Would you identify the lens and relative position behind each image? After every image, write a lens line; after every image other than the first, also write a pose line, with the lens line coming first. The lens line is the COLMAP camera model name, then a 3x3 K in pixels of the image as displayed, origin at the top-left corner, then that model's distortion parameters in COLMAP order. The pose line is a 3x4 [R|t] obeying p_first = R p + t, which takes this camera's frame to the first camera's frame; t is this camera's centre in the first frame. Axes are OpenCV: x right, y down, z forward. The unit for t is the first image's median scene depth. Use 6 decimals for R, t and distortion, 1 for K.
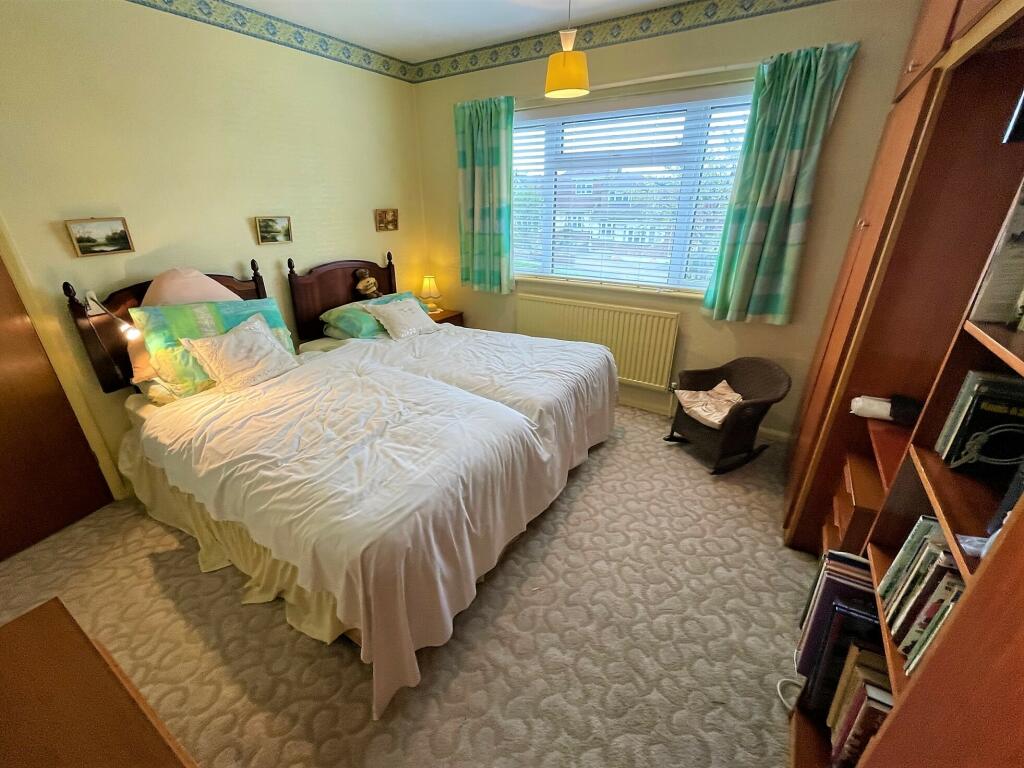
lens RADIAL K [[435.6, 0, 513.2], [0, 435.6, 387.2], [0, 0, 1]] dist [-0.005207, -0.000623]
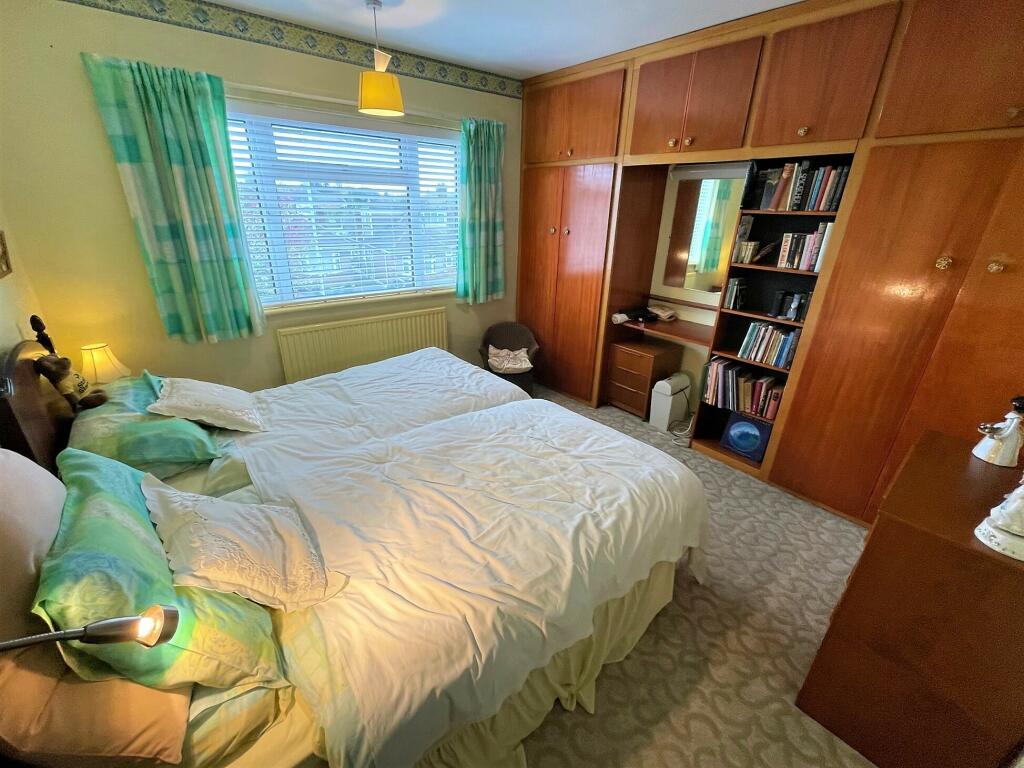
lens RADIAL K [[435.6, 0, 513.2], [0, 435.6, 387.2], [0, 0, 1]] dist [-0.005207, -0.000623]
pose [[0.285556, -0.353960, 0.890601, -0.854187], [0.357935, 0.901438, 0.243501, -0.227376], [-0.889011, 0.249244, 0.384106, 0.478742]]
